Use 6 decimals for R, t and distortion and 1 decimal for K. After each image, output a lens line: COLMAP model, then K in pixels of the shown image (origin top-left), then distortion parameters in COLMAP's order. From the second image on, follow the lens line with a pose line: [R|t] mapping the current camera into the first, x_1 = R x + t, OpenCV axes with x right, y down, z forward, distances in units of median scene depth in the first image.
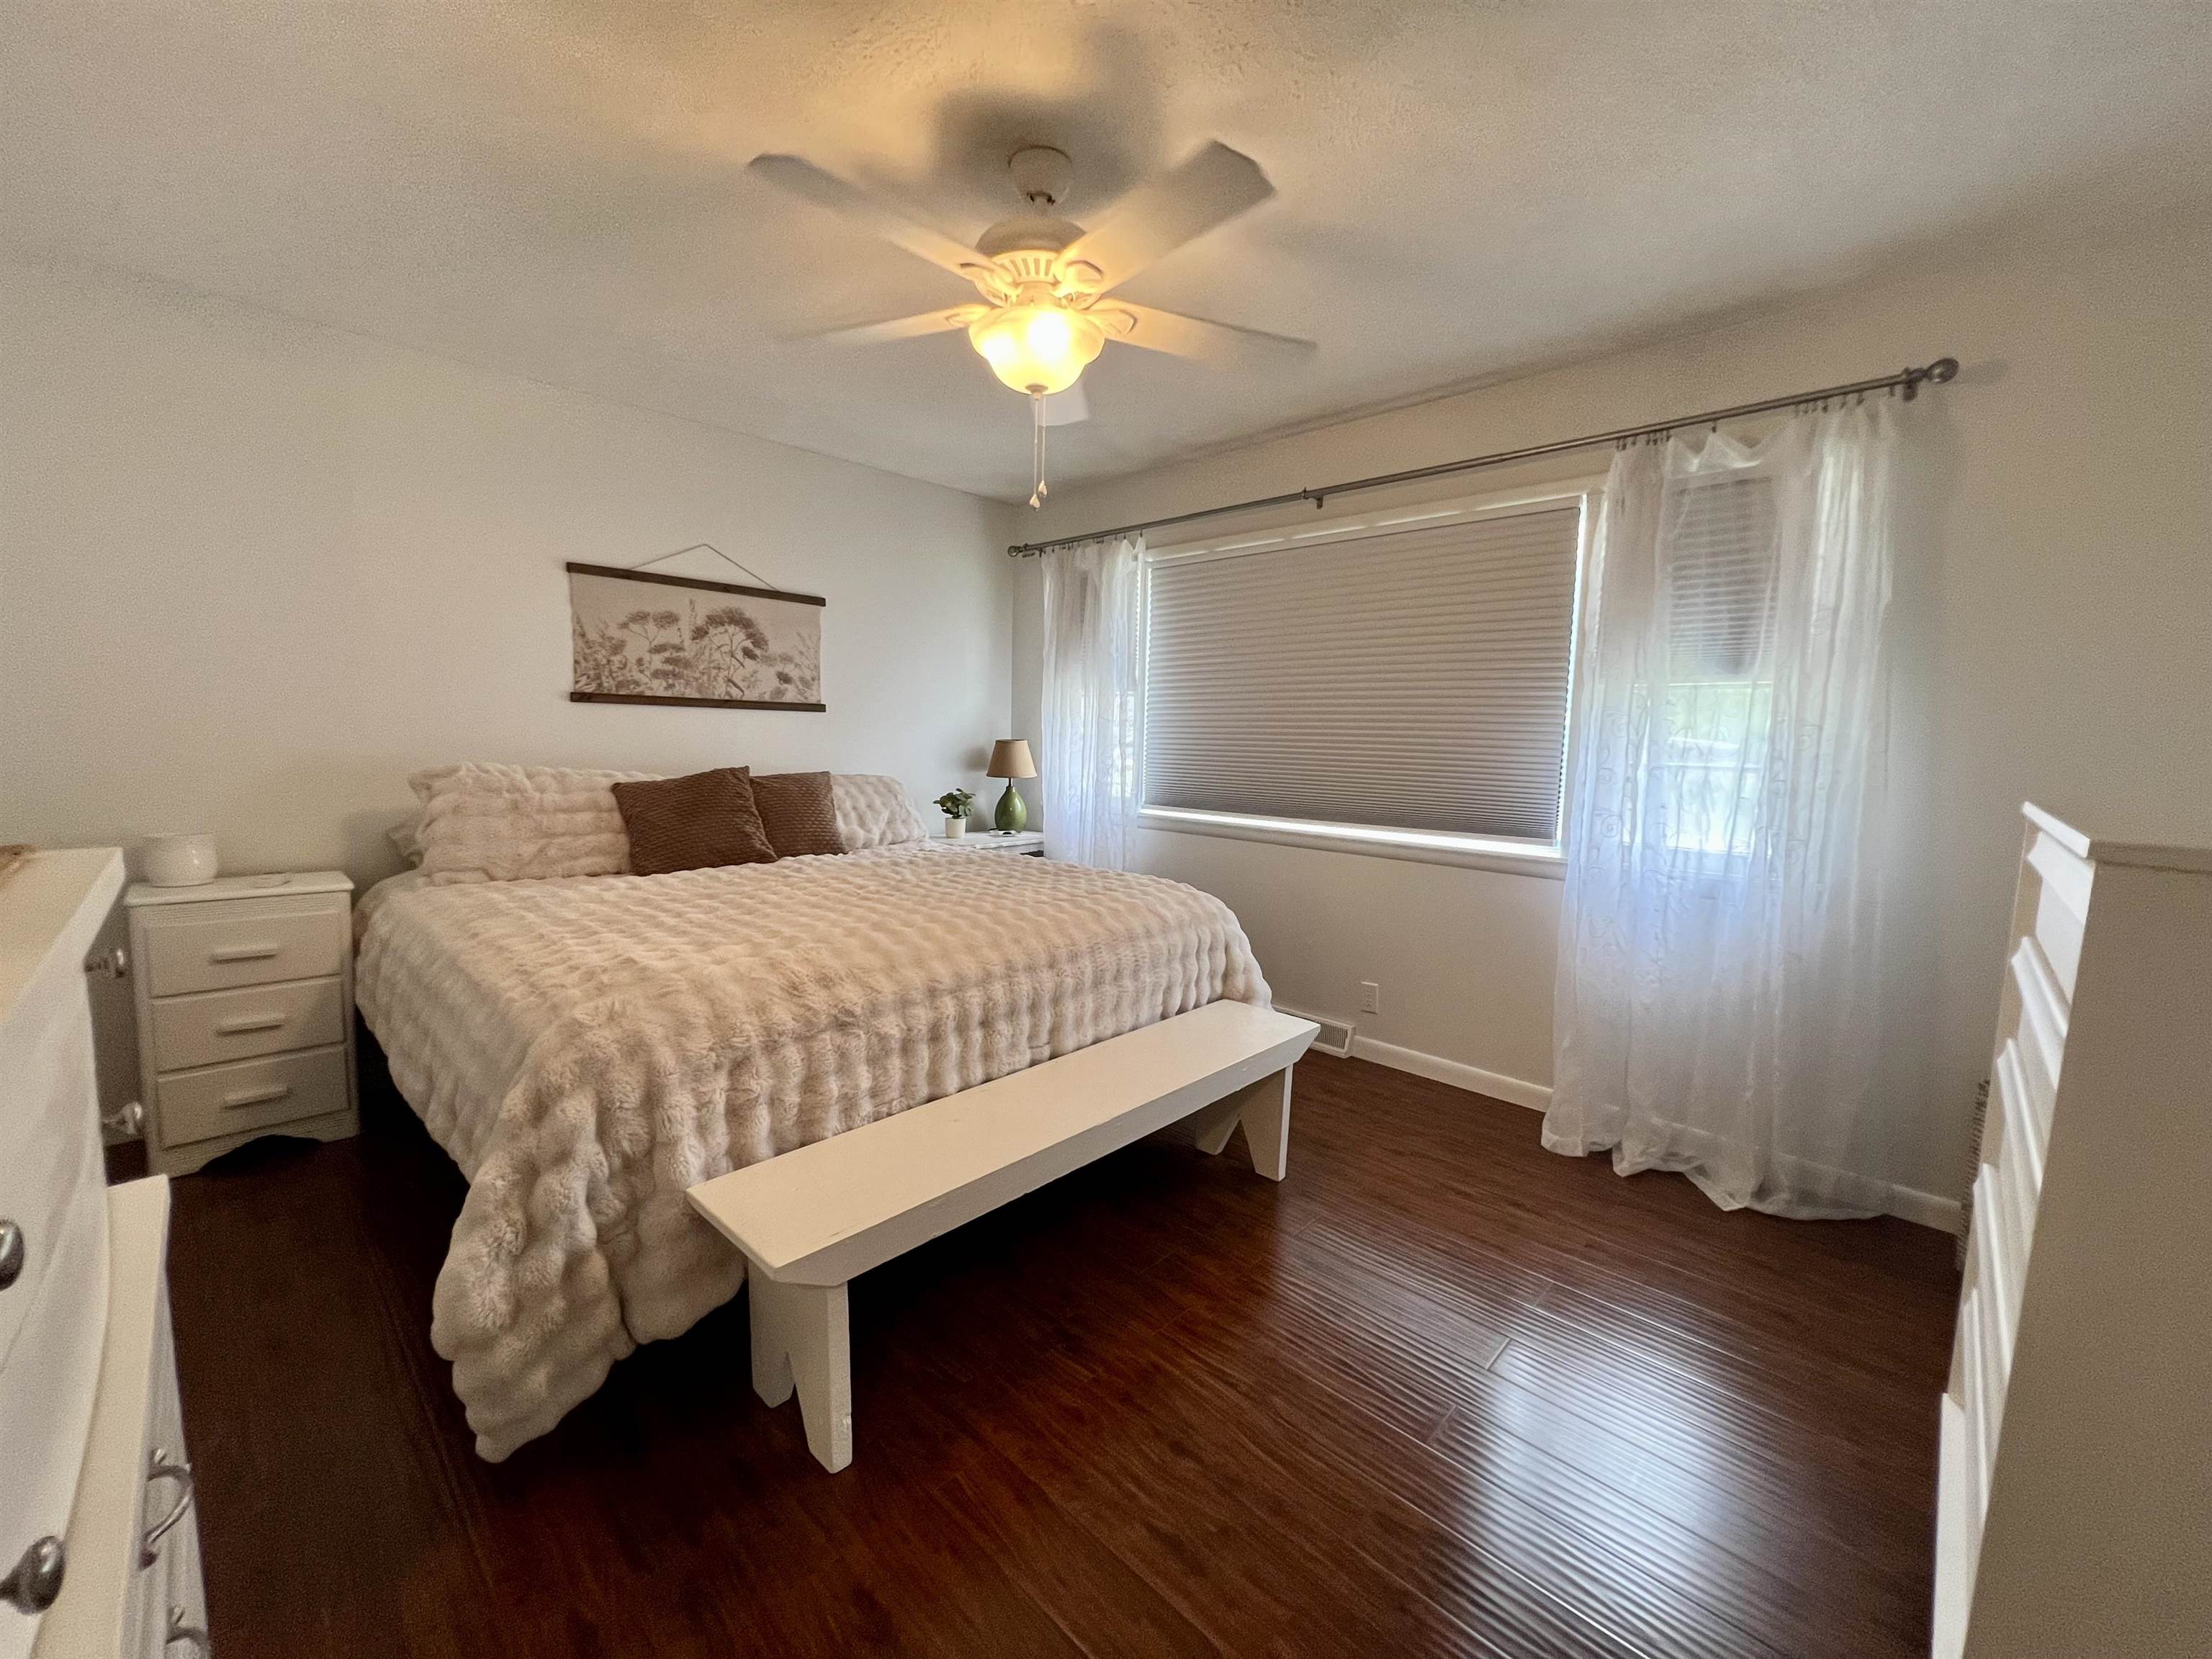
lens RADIAL K [[880.5, 0, 1107.8], [0, 880.5, 830.3], [0, 0, 1]] dist [0.000446, -0.000159]
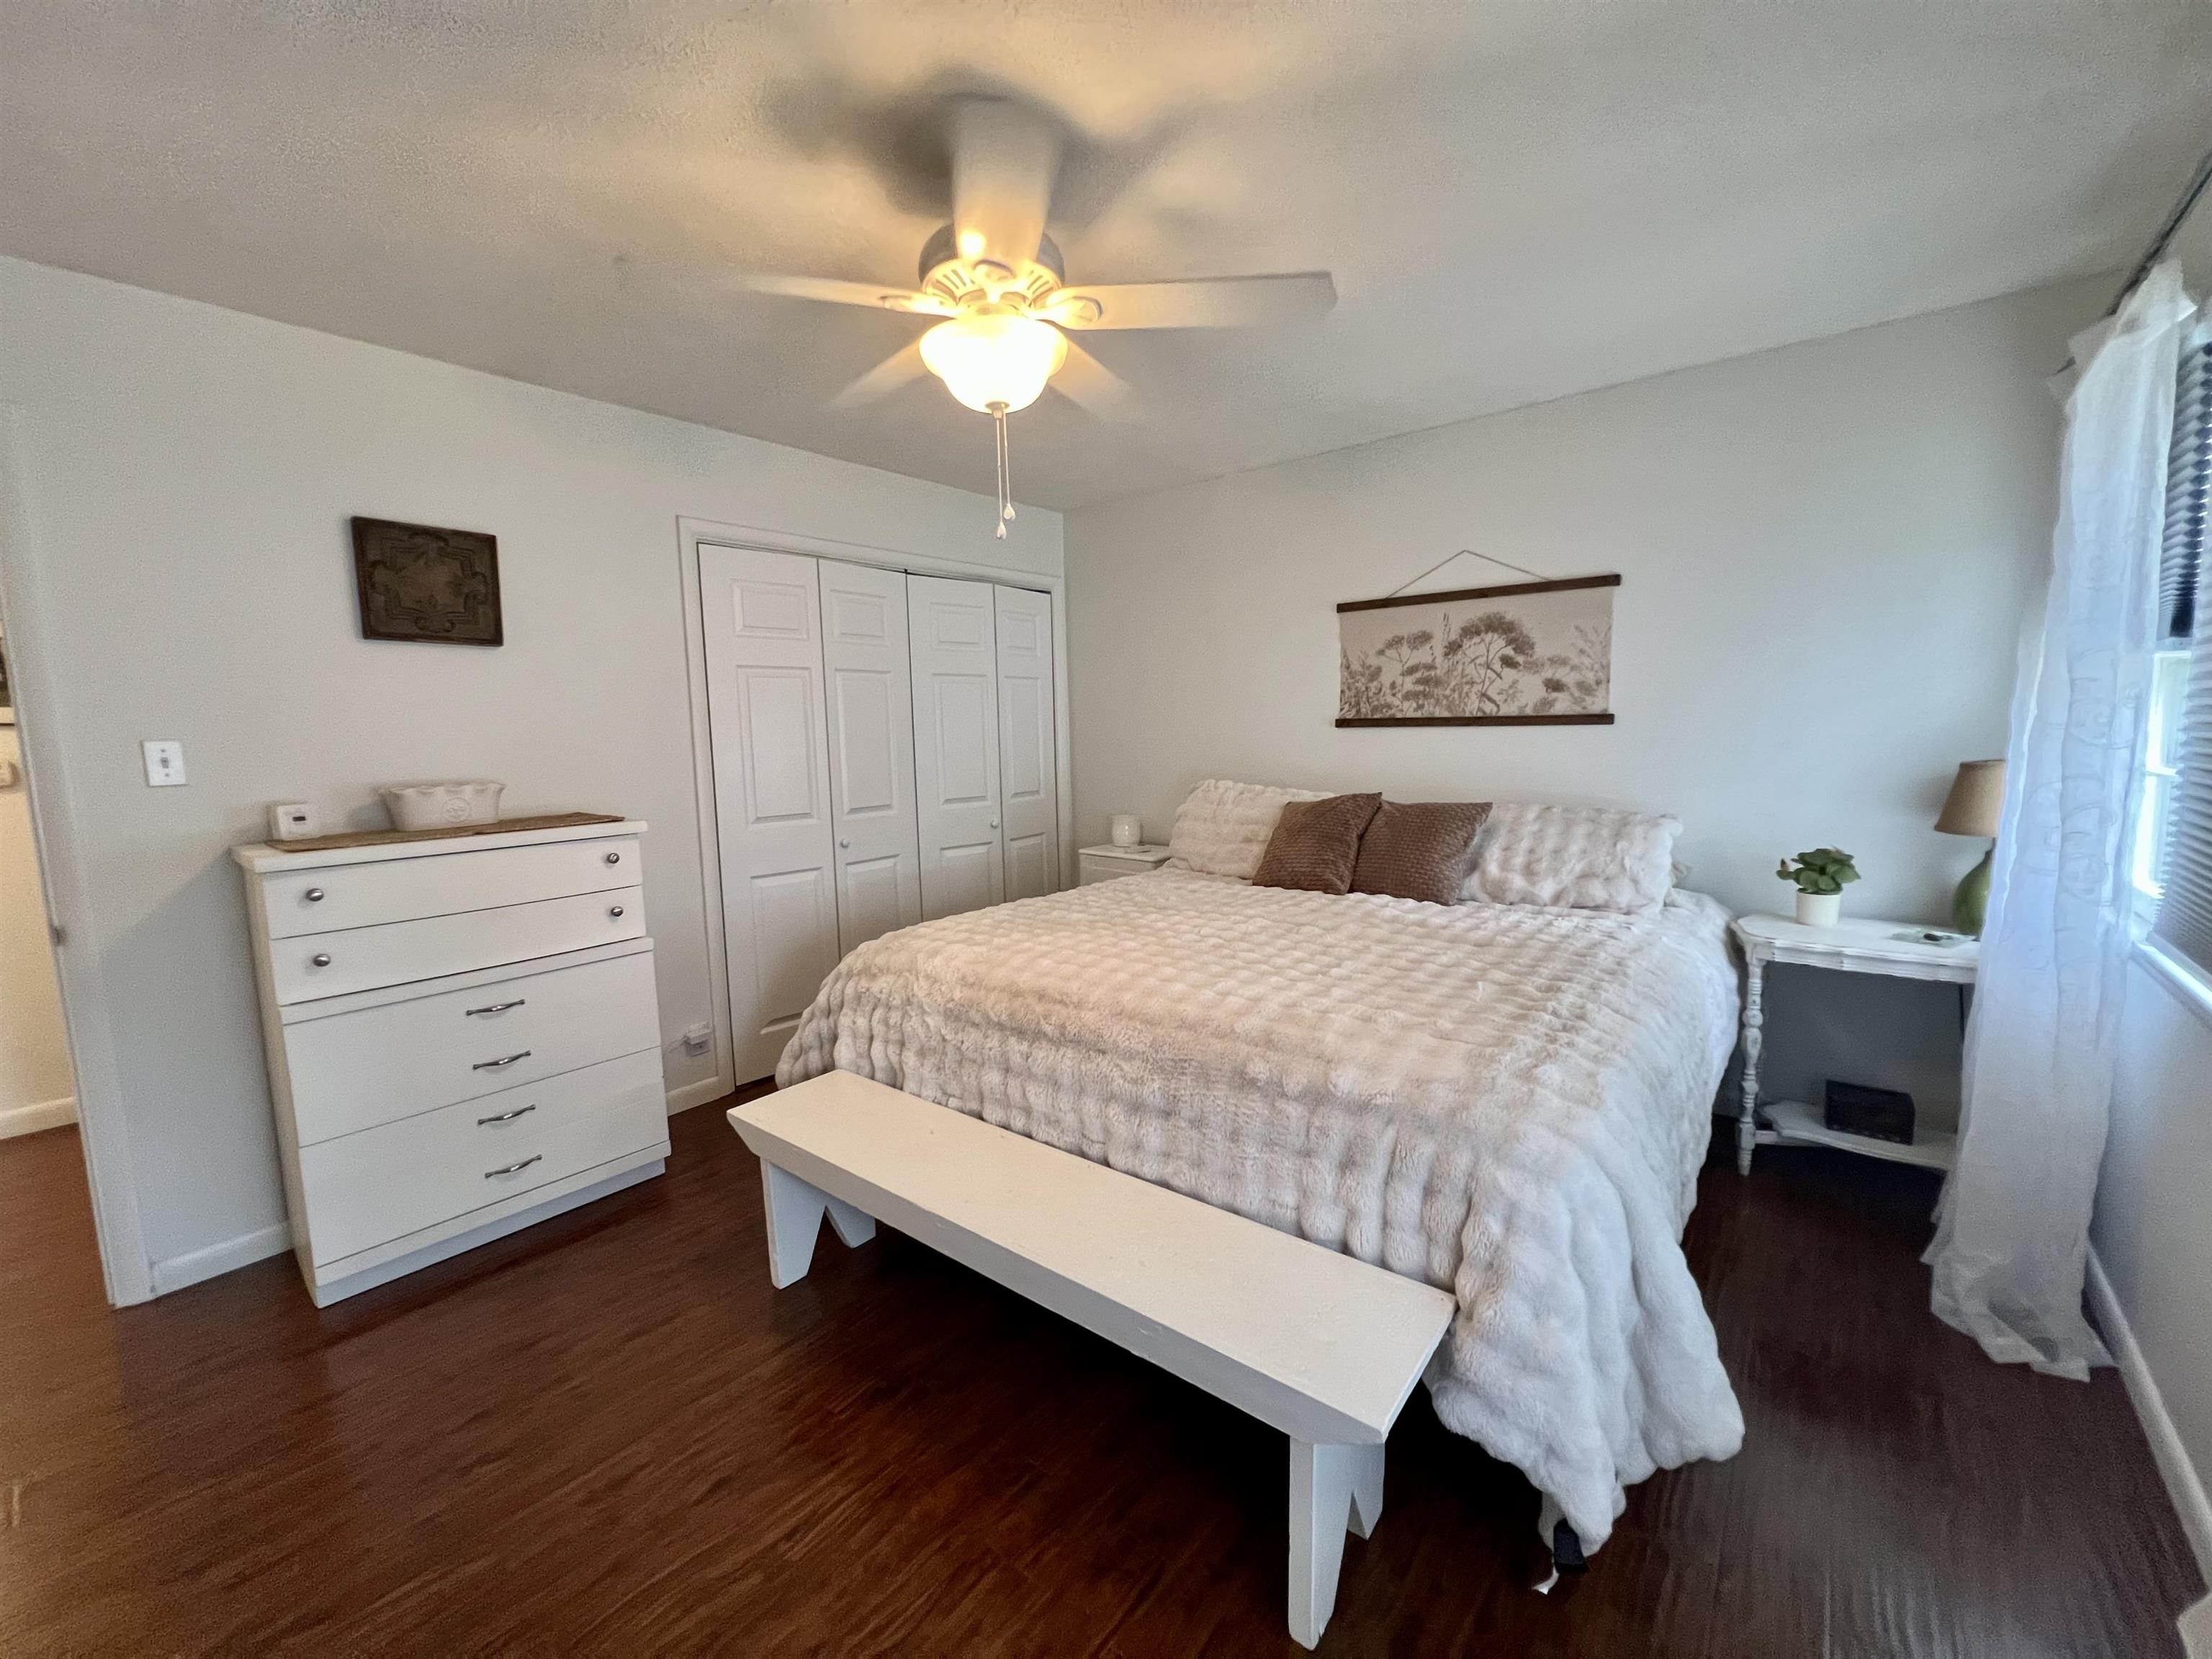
lens RADIAL K [[888.9, 0, 1108.0], [0, 888.9, 828.0], [0, 0, 1]] dist [0.001066, 0.000018]
pose [[0.075734, 0.092190, -0.992857, 0.477639], [-0.083590, 0.992799, 0.085808, -0.084535], [0.993618, 0.076494, 0.082895, 0.577679]]
